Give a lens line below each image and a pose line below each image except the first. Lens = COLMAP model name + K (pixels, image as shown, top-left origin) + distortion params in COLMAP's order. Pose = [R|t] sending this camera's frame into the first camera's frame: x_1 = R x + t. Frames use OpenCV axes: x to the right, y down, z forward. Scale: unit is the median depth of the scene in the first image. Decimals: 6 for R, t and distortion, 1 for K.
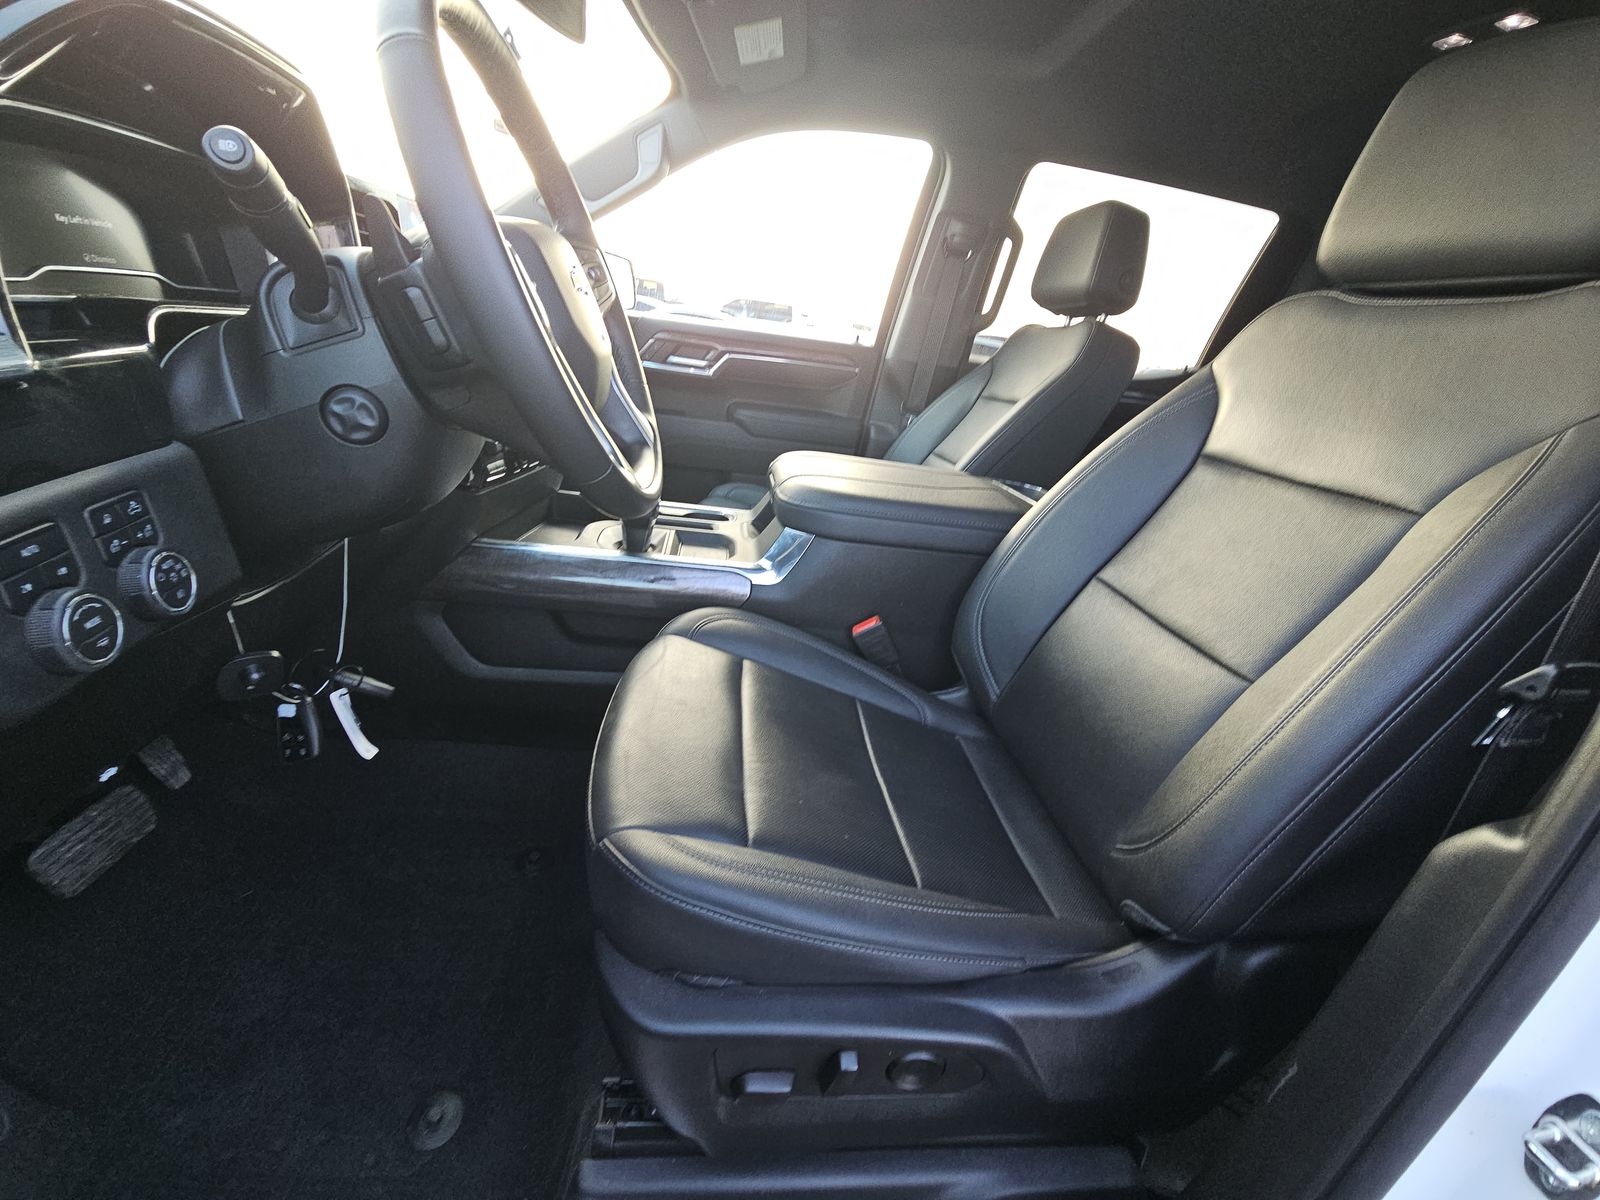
lens RADIAL K [[653.6, 0, 789.5], [0, 653.6, 600.0], [0, 0, 1]] dist [0.000603, -0.008396]
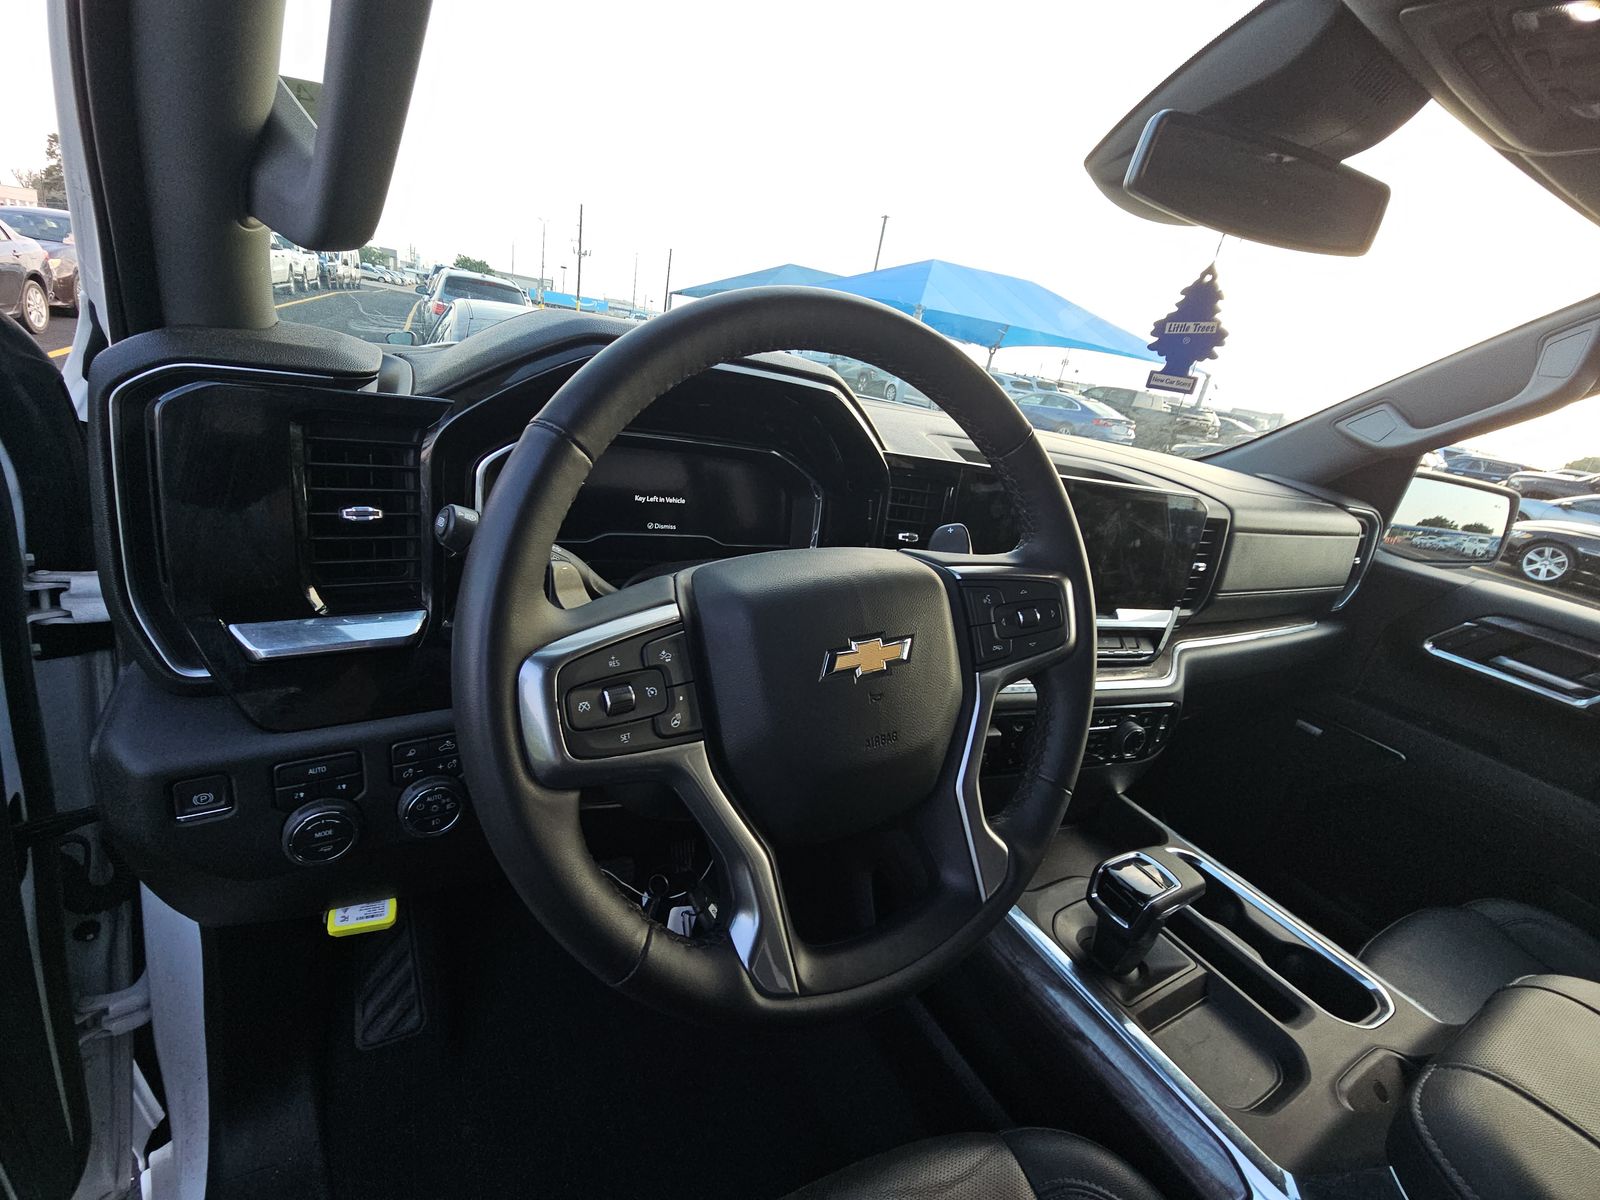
lens RADIAL K [[648.1, 0, 790.6], [0, 648.1, 594.9], [0, 0, 1]] dist [-0.001520, -0.008216]
pose [[0.403177, 0.256694, -0.878383, 0.095635], [-0.446511, 0.893022, 0.056025, -0.269924], [0.798797, 0.369620, 0.474663, 0.292930]]
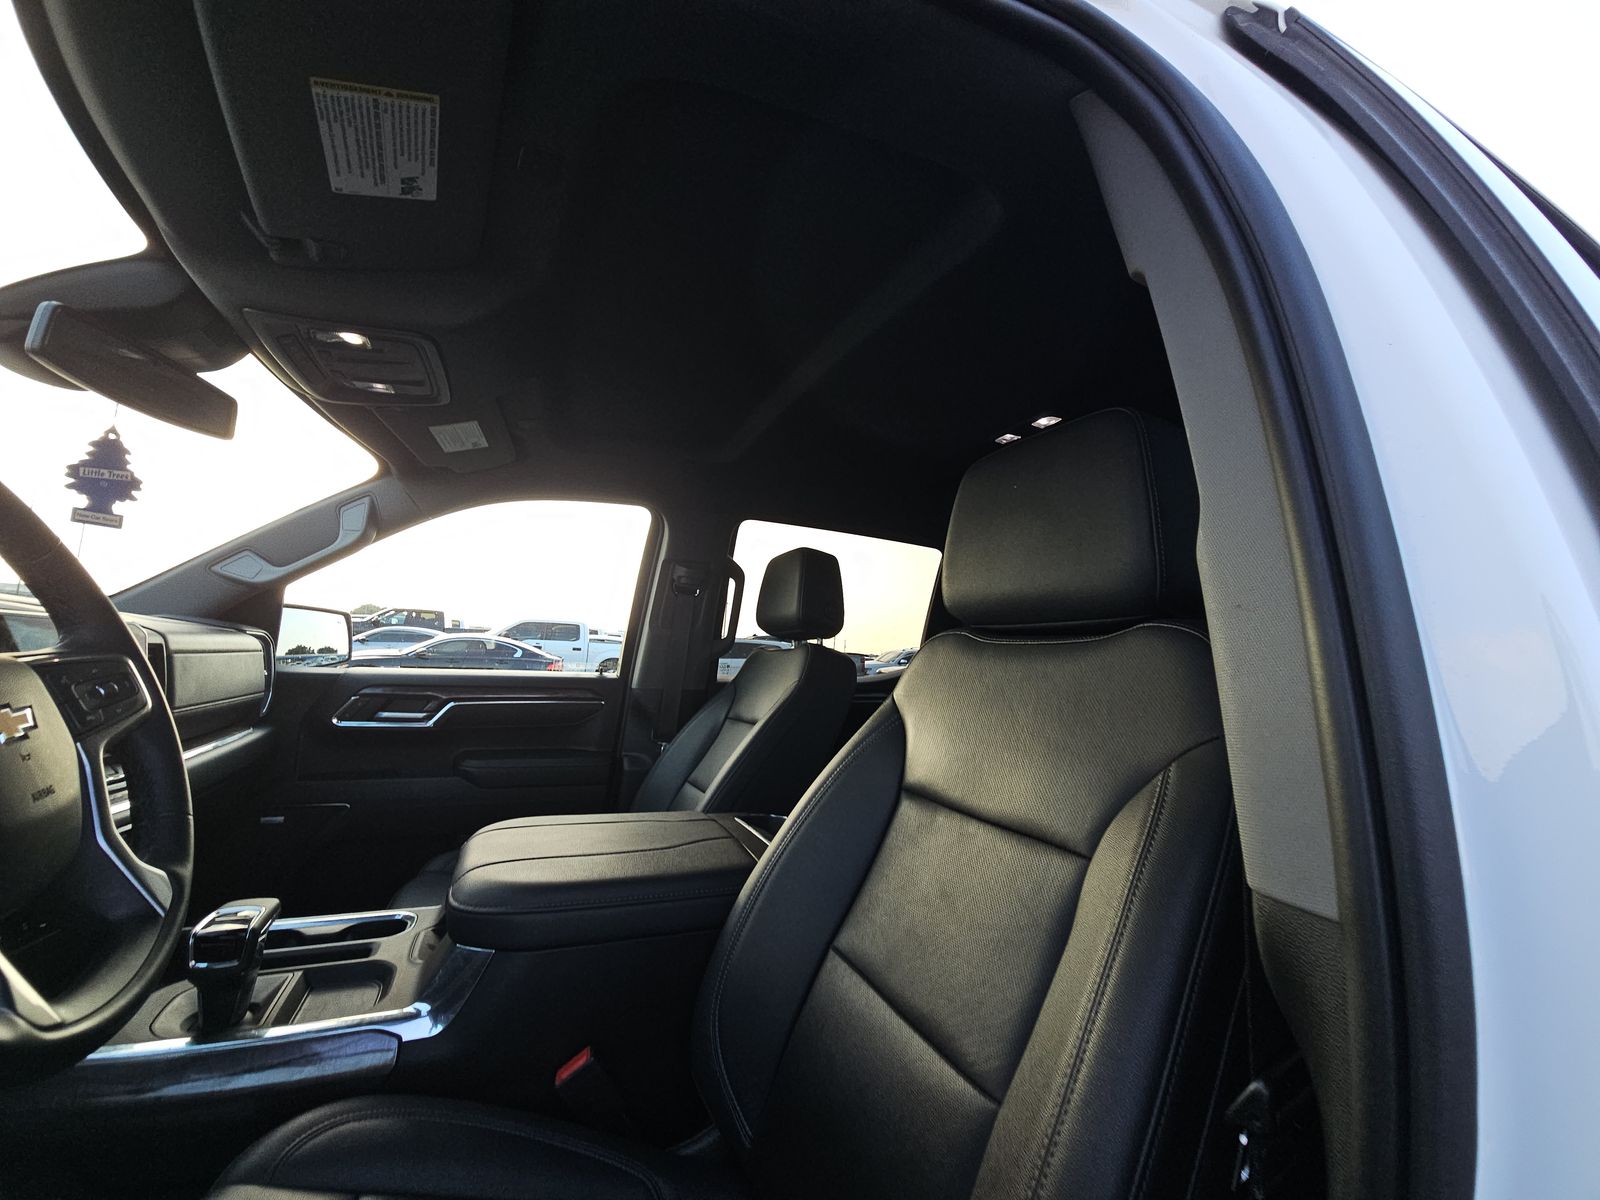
lens RADIAL K [[648.1, 0, 790.6], [0, 648.1, 594.9], [0, 0, 1]] dist [-0.001520, -0.008216]
pose [[0.949845, -0.055345, 0.307784, 0.142705], [0.185050, 0.892876, -0.410524, -0.085213], [-0.252092, 0.446889, 0.858335, 0.059327]]
